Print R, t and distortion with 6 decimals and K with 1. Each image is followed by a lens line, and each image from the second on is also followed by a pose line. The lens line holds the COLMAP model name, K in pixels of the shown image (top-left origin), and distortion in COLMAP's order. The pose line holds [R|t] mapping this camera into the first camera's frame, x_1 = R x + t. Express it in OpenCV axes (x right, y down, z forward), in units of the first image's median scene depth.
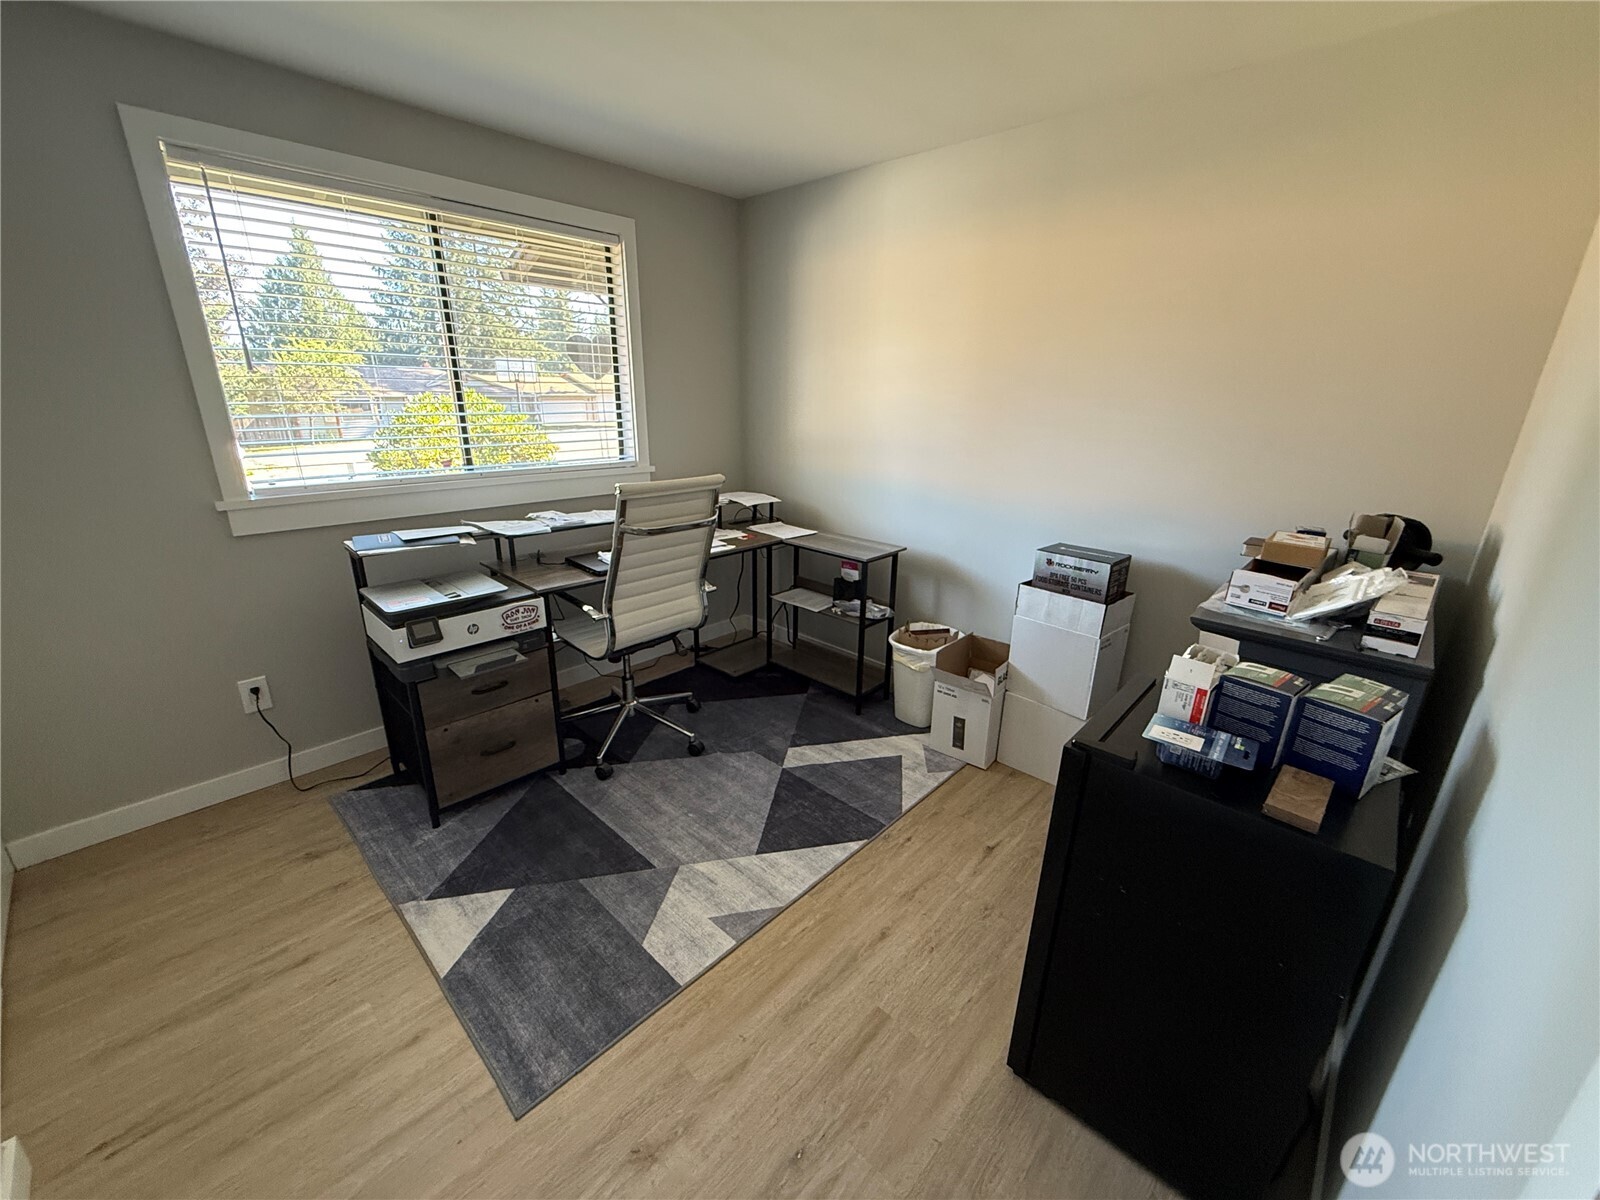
lens RADIAL K [[640.0, 0, 794.6], [0, 640.0, 596.1], [0, 0, 1]] dist [-0.000437, 0.000203]
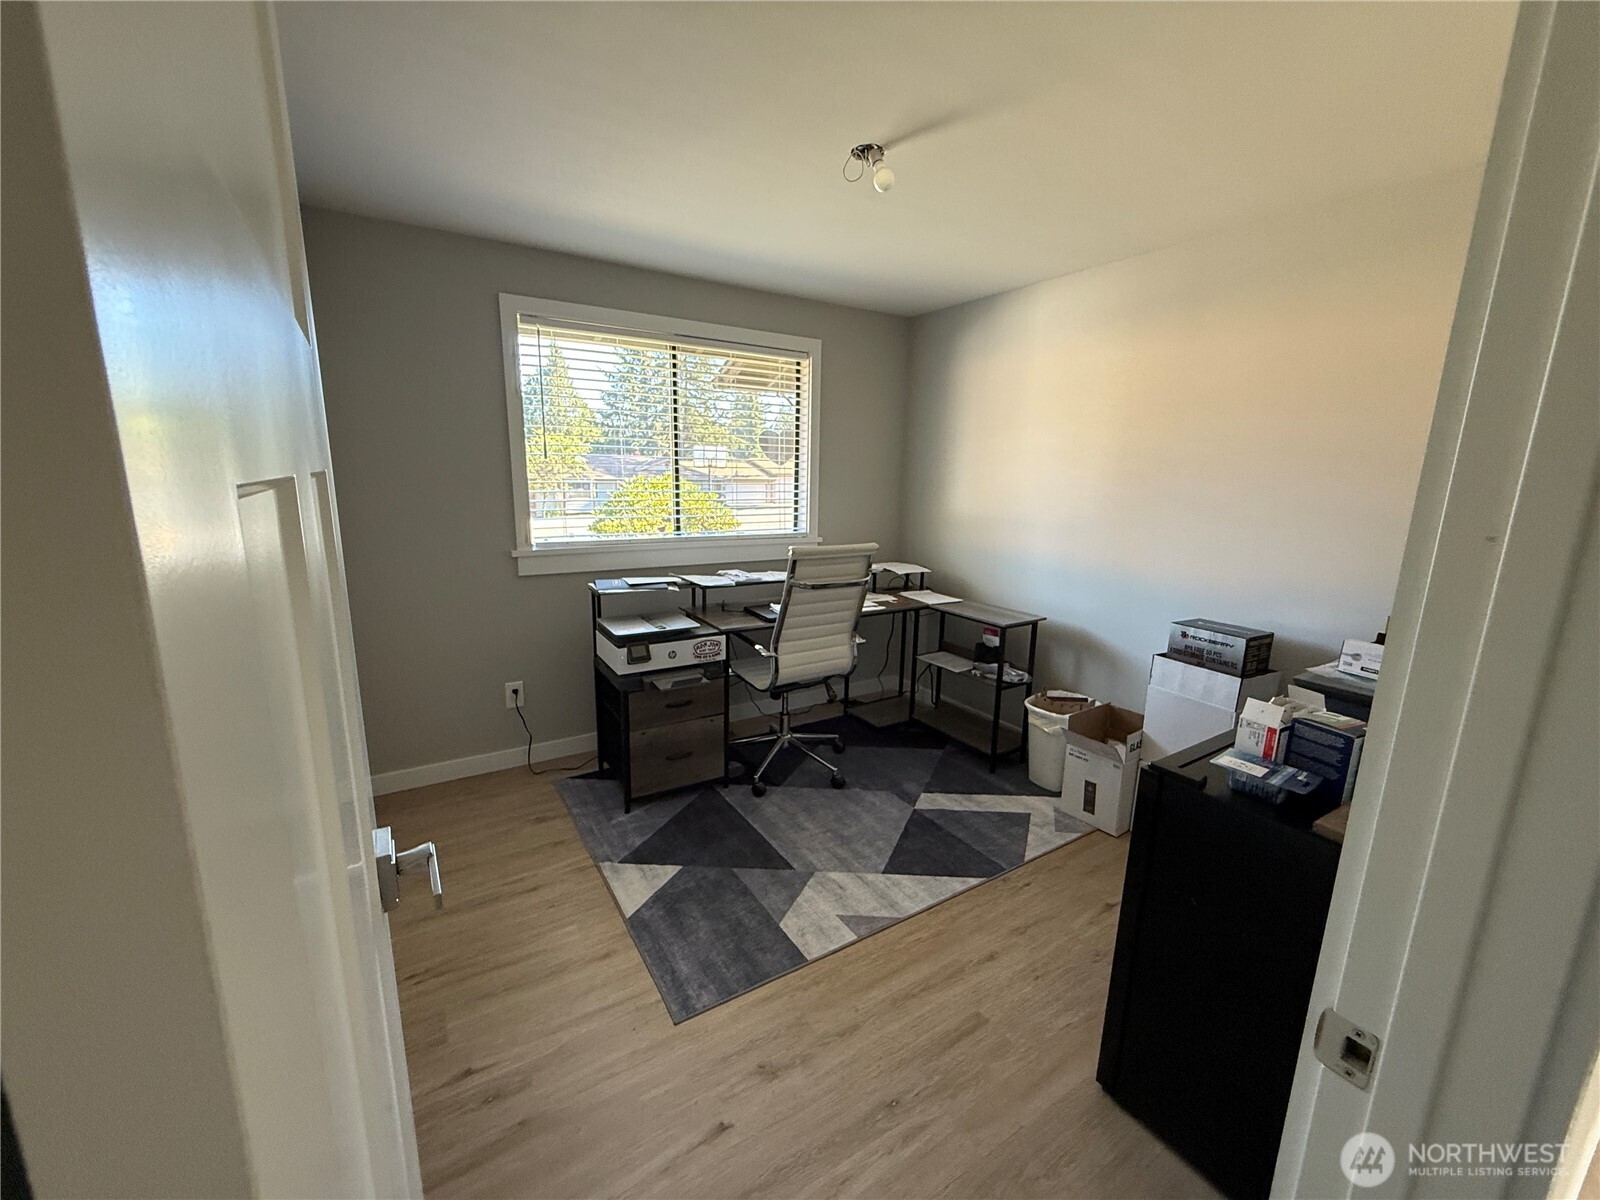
lens RADIAL K [[640.0, 0, 789.7], [0, 640.0, 599.8], [0, 0, 1]] dist [-0.000437, 0.000203]
pose [[0.964908, 0.053696, -0.257039, 0.044162], [-0.083750, 0.990678, -0.107438, 0.057763], [0.248874, 0.125194, 0.960410, -0.173684]]
